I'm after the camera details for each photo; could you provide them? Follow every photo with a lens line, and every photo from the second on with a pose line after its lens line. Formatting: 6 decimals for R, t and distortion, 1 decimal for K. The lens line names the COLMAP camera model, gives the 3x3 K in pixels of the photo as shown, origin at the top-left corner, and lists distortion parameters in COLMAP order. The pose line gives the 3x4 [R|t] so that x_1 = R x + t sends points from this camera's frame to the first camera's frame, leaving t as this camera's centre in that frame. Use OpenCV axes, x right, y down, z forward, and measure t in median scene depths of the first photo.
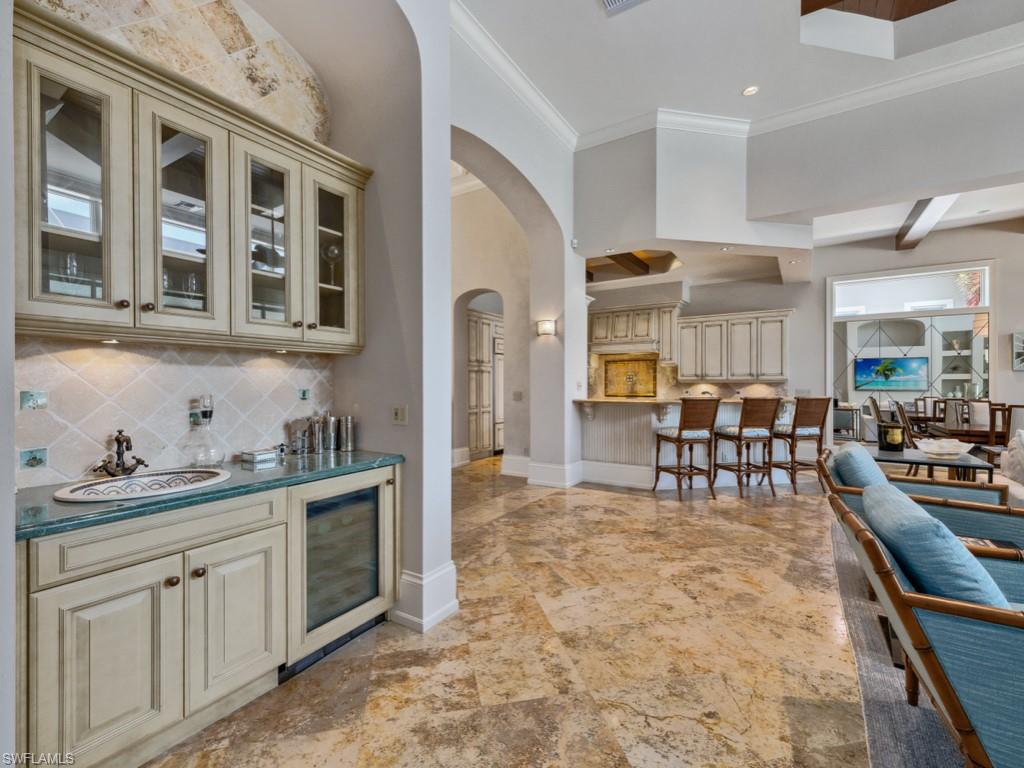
lens RADIAL K [[450.7, 0, 510.3], [0, 450.7, 382.9], [0, 0, 1]] dist [0.010463, -0.003683]
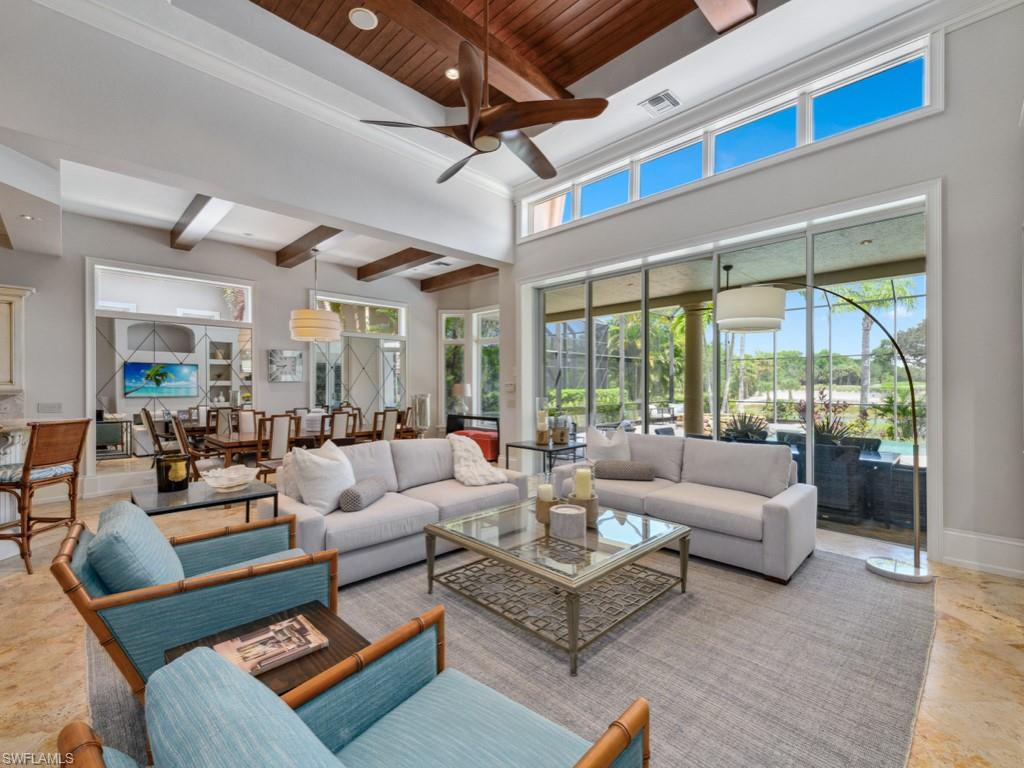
lens RADIAL K [[450.7, 0, 509.7], [0, 450.7, 386.5], [0, 0, 1]] dist [0.010463, -0.003683]
pose [[0.213177, -0.003200, 0.977008, 0.100960], [0.000875, 0.999995, 0.003084, -0.015445], [-0.977013, 0.000198, 0.213178, 0.133976]]
